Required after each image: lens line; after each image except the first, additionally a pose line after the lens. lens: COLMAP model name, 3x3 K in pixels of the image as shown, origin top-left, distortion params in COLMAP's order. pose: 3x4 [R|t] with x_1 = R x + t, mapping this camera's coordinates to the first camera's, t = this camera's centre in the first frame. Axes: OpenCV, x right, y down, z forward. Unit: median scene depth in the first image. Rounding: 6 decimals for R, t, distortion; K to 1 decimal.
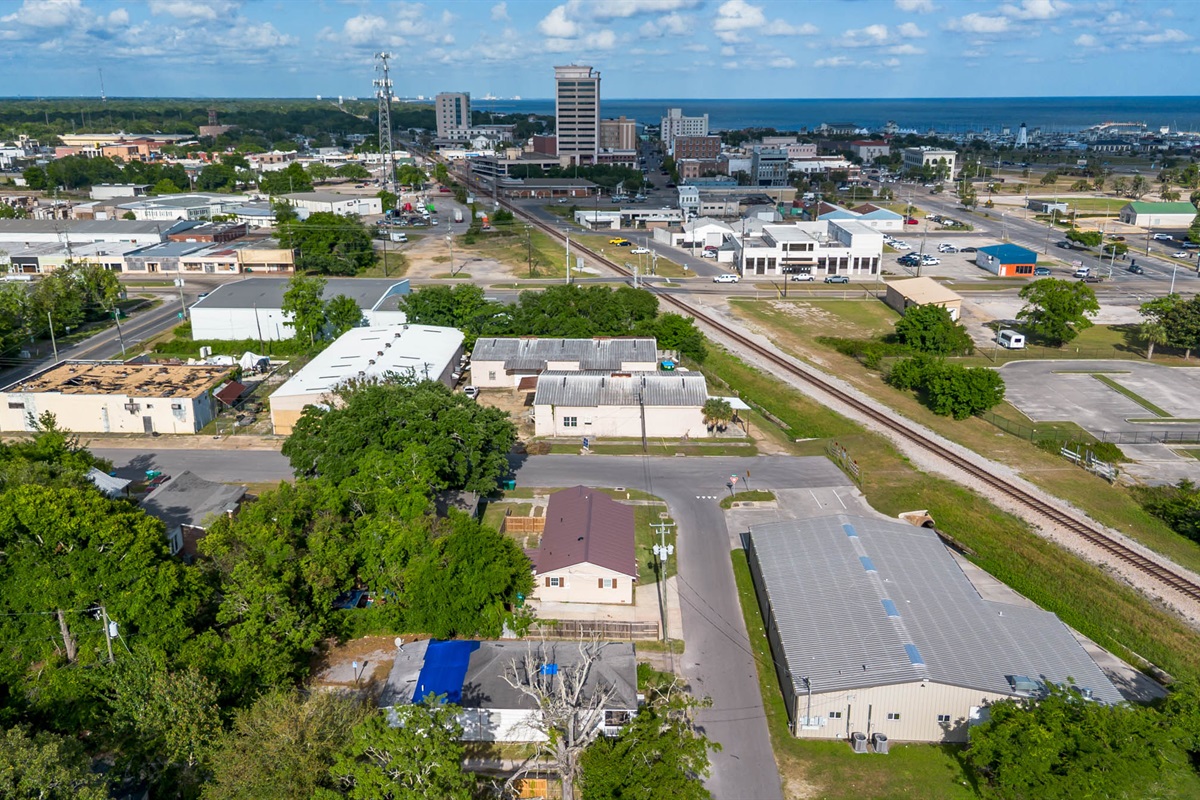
lens RADIAL K [[996.6, 0, 580.3], [0, 996.6, 402.7], [0, 0, 1]] dist [0.072032, -0.100354]
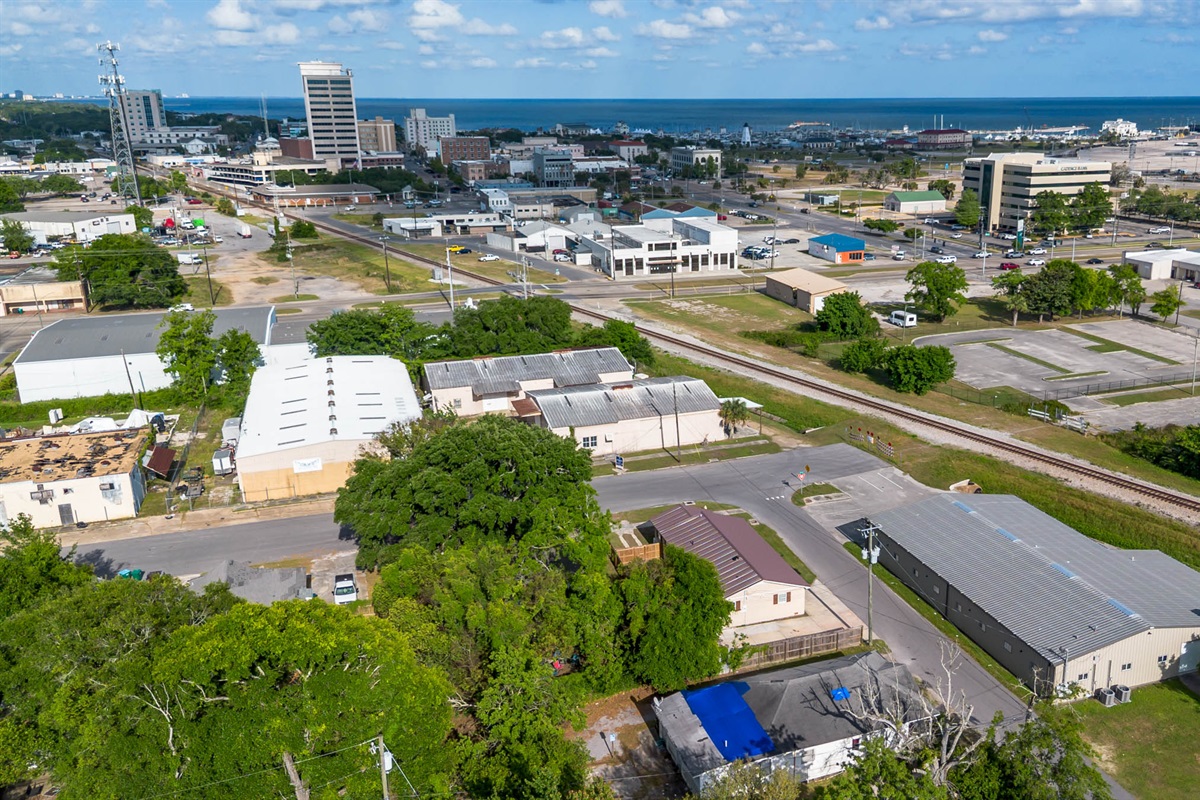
lens RADIAL K [[995.8, 0, 715.6], [0, 995.8, 400.9], [0, 0, 1]] dist [0.070913, -0.091996]
pose [[0.920460, -0.112681, 0.374242, -0.131007], [0.113267, 0.993353, 0.020505, -0.013377], [-0.374065, 0.023515, 0.927104, 0.039131]]
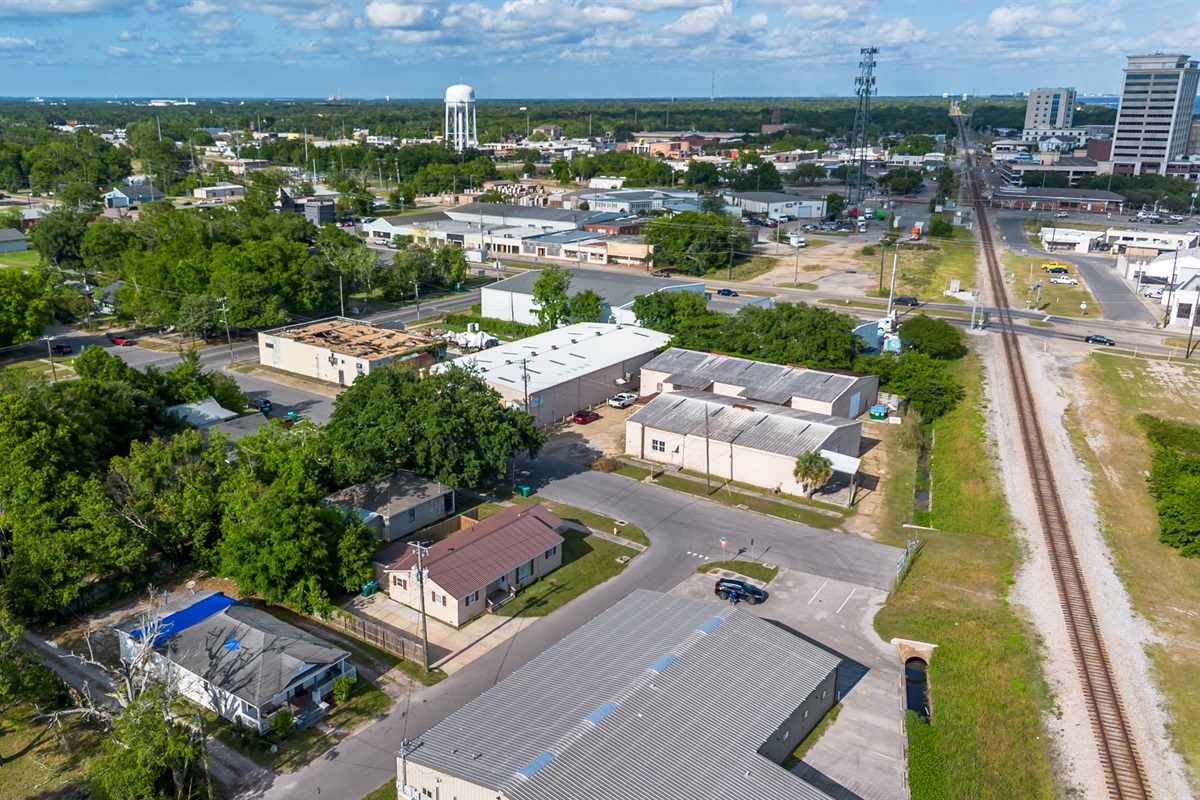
lens RADIAL K [[998.1, 0, 491.4], [0, 998.1, 400.1], [0, 0, 1]] dist [0.058582, -0.064242]
pose [[0.797884, 0.171440, -0.577918, 0.206372], [-0.172405, 0.983559, 0.053749, -0.023889], [0.577631, 0.056750, 0.814323, 0.080044]]
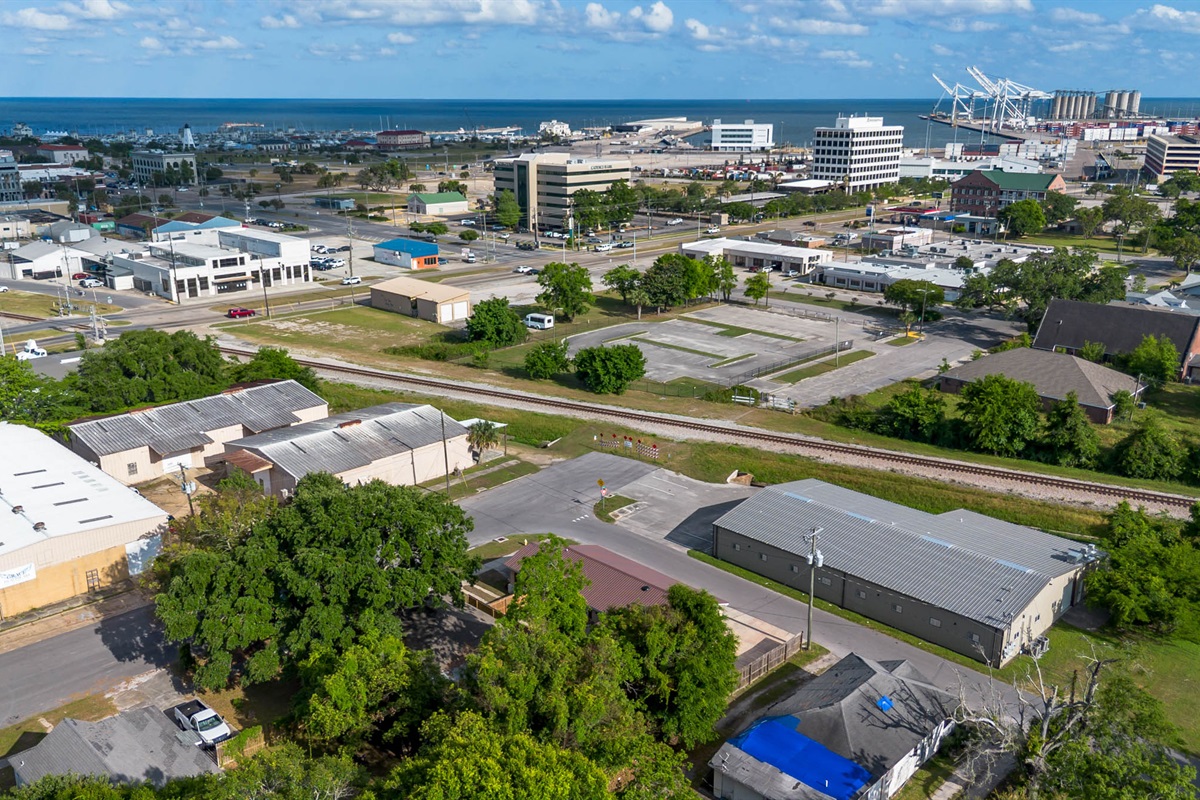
lens RADIAL K [[996.6, 0, 580.3], [0, 996.6, 402.7], [0, 0, 1]] dist [0.072032, -0.100354]
pose [[0.681282, -0.210223, 0.701185, -0.231859], [0.210714, 0.973653, 0.087179, -0.043094], [-0.701038, 0.088356, 0.707629, 0.139300]]
